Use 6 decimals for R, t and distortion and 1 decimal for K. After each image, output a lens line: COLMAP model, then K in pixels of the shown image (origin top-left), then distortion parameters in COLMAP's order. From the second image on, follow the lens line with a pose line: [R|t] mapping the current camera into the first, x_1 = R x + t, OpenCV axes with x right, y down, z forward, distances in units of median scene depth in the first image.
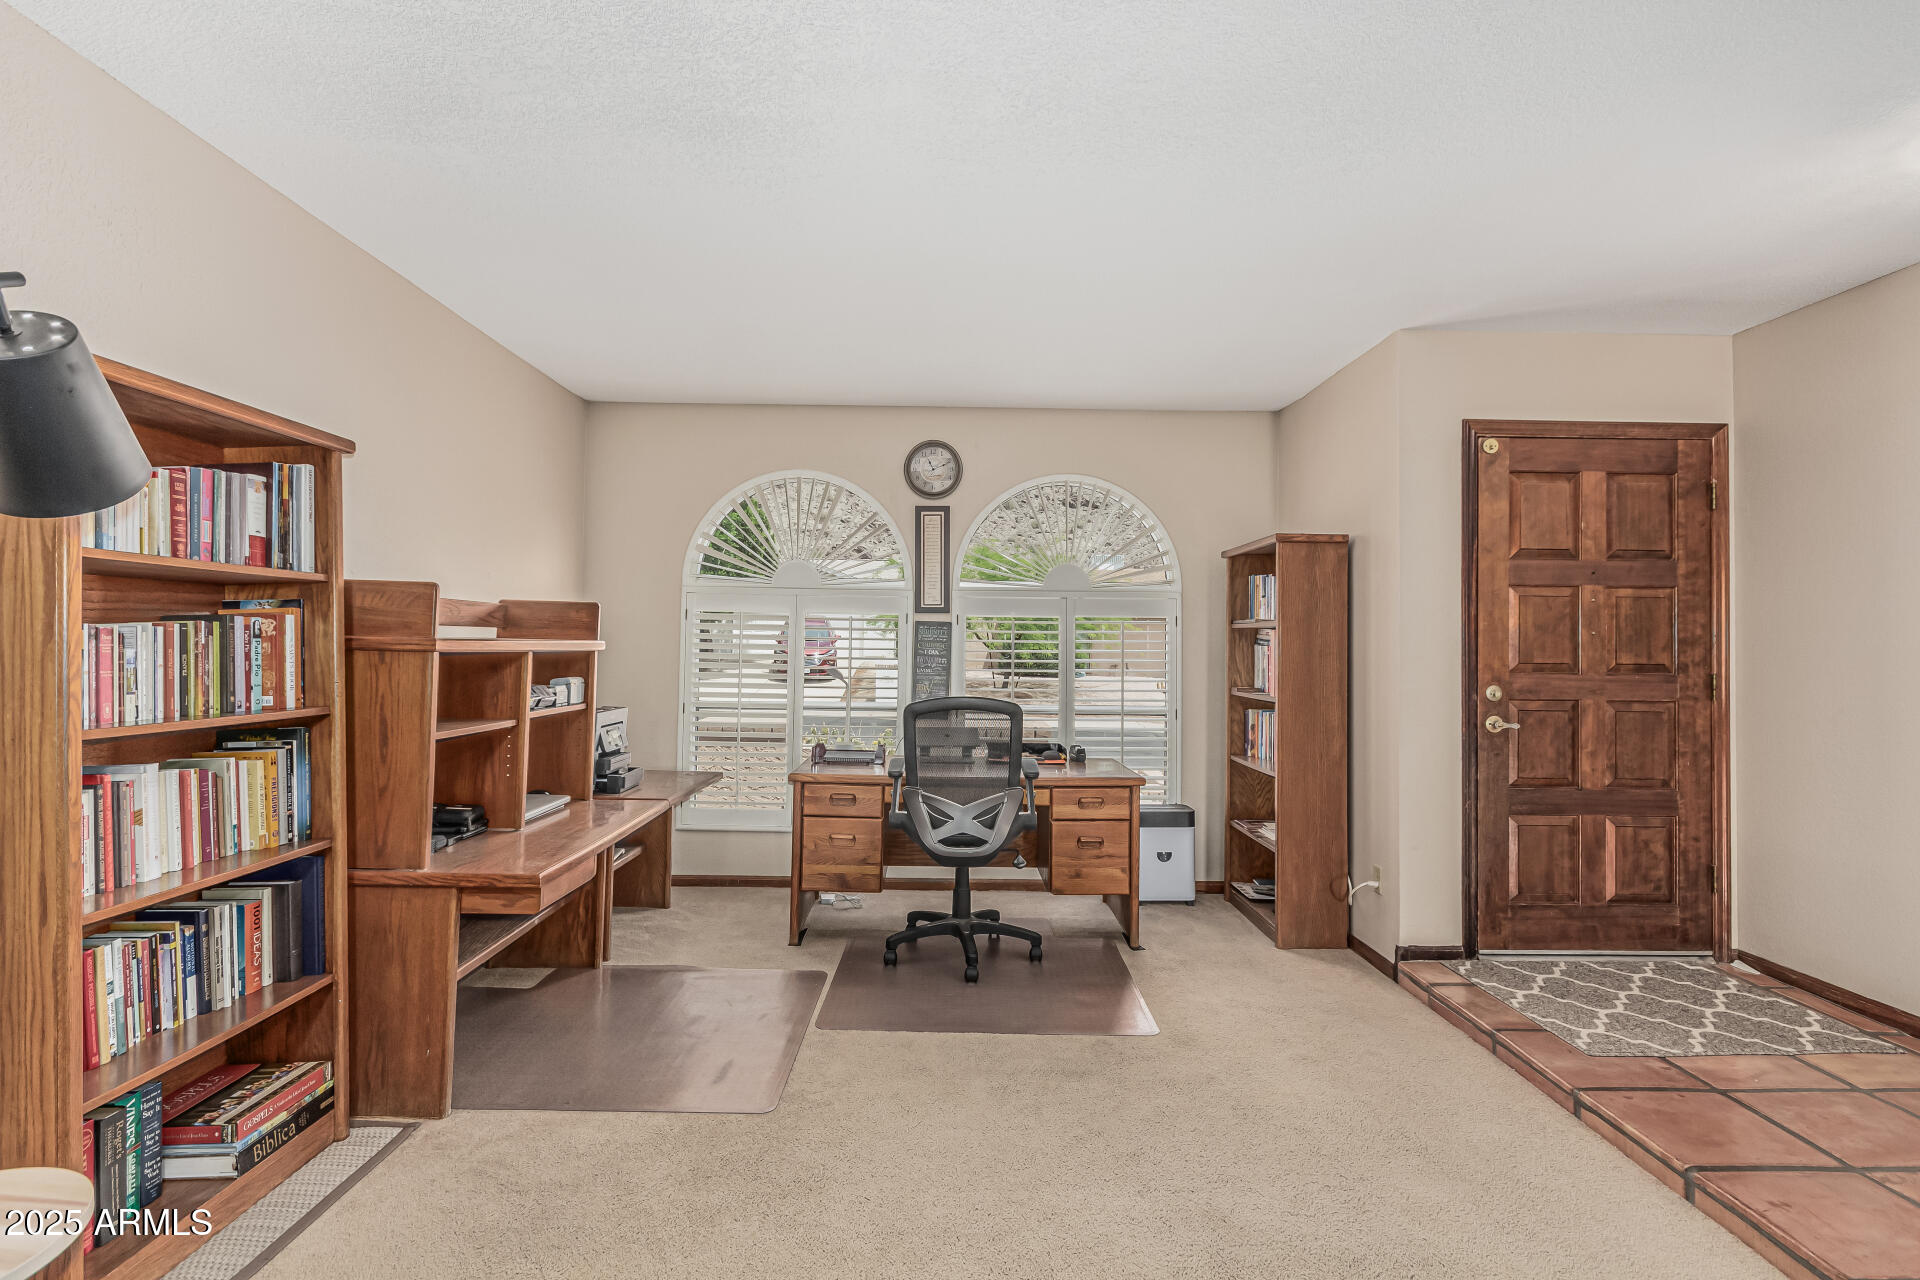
lens RADIAL K [[1027.4, 0, 954.4], [0, 1027.4, 640.3], [0, 0, 1]] dist [-0.019917, -0.000535]
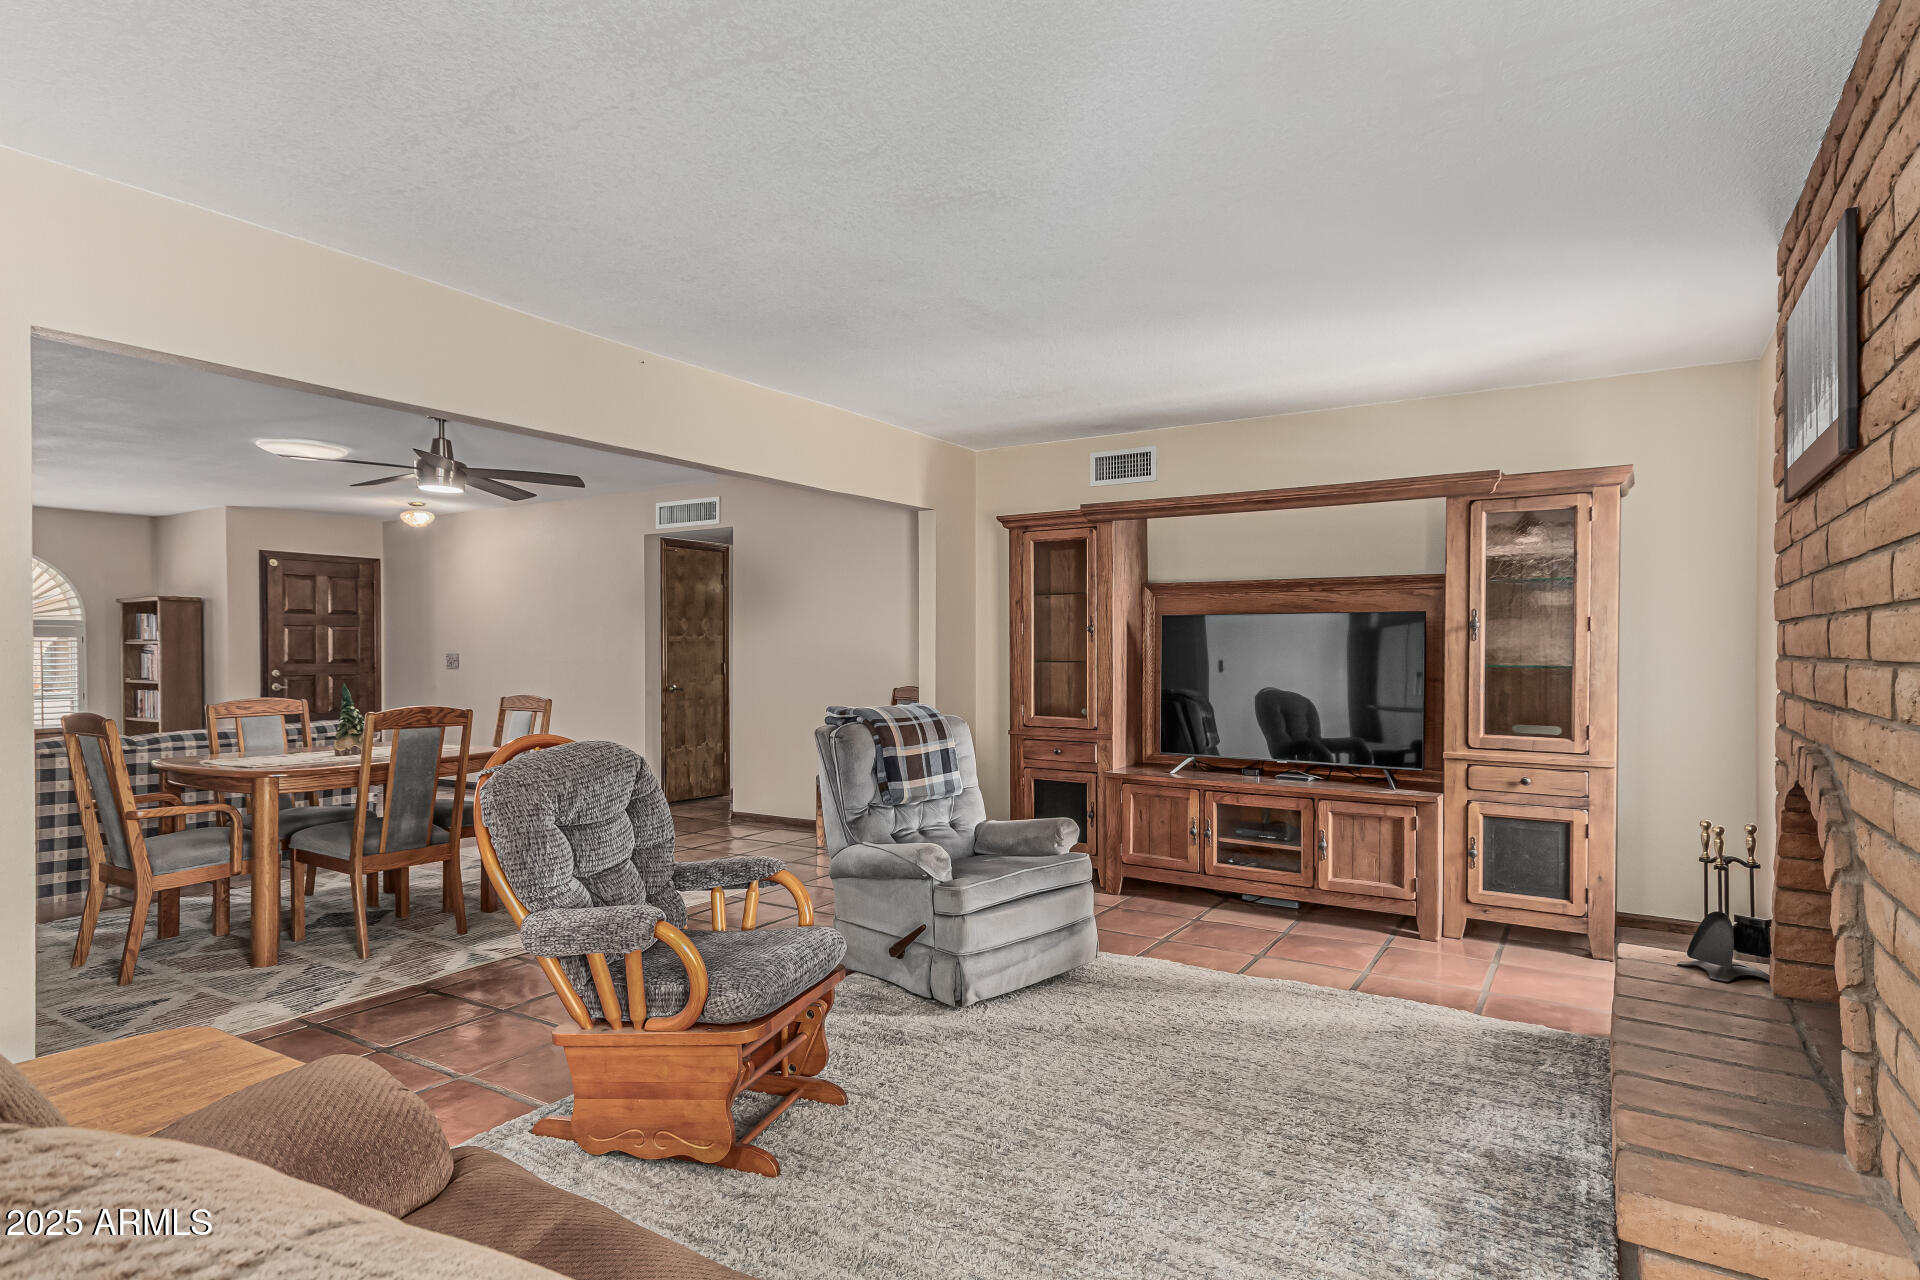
lens RADIAL K [[1027.4, 0, 951.5], [0, 1027.4, 650.8], [0, 0, 1]] dist [-0.019917, -0.000535]
pose [[0.539252, -0.016304, 0.841986, -0.548994], [0.008655, 0.999867, 0.013818, -0.015517], [-0.842100, -0.000164, 0.539322, -1.440470]]
